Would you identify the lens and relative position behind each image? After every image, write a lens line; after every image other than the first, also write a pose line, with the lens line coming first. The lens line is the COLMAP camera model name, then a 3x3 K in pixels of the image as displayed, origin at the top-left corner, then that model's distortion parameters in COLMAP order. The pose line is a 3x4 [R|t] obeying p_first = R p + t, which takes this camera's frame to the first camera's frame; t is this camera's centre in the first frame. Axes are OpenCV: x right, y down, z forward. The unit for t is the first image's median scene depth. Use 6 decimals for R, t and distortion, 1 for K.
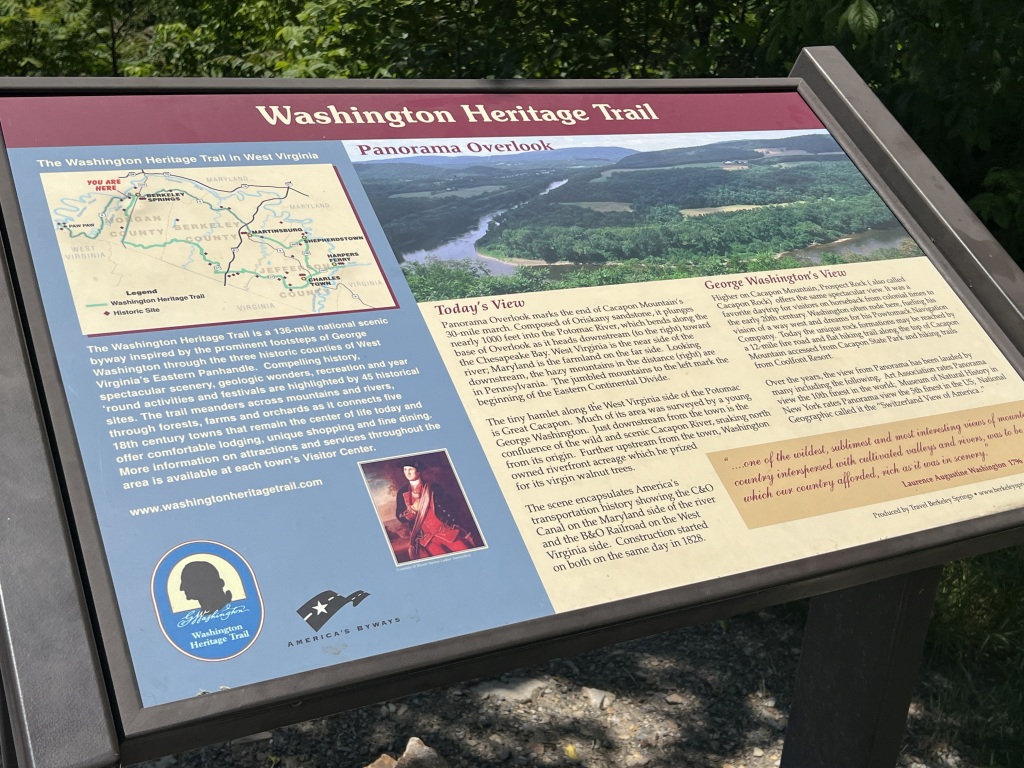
lens RADIAL K [[1241.0, 0, 509.1], [0, 1241.0, 383.1], [0, 0, 1]] dist [0.084505, 0.000000]
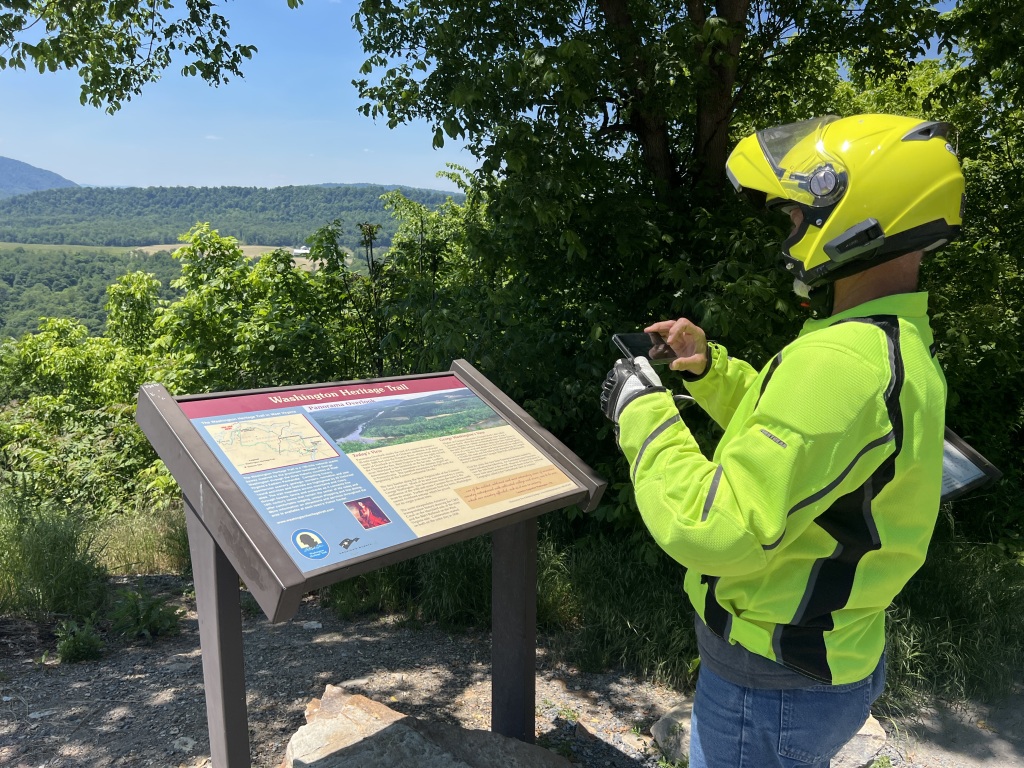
lens RADIAL K [[776.8, 0, 518.8], [0, 776.8, 382.2], [0, 0, 1]] dist [0.013718, -0.008701]
pose [[0.934030, -0.105860, 0.341147, -0.286078], [0.188900, 0.956981, -0.220235, 0.237811], [-0.303158, 0.270149, 0.913846, -0.769048]]
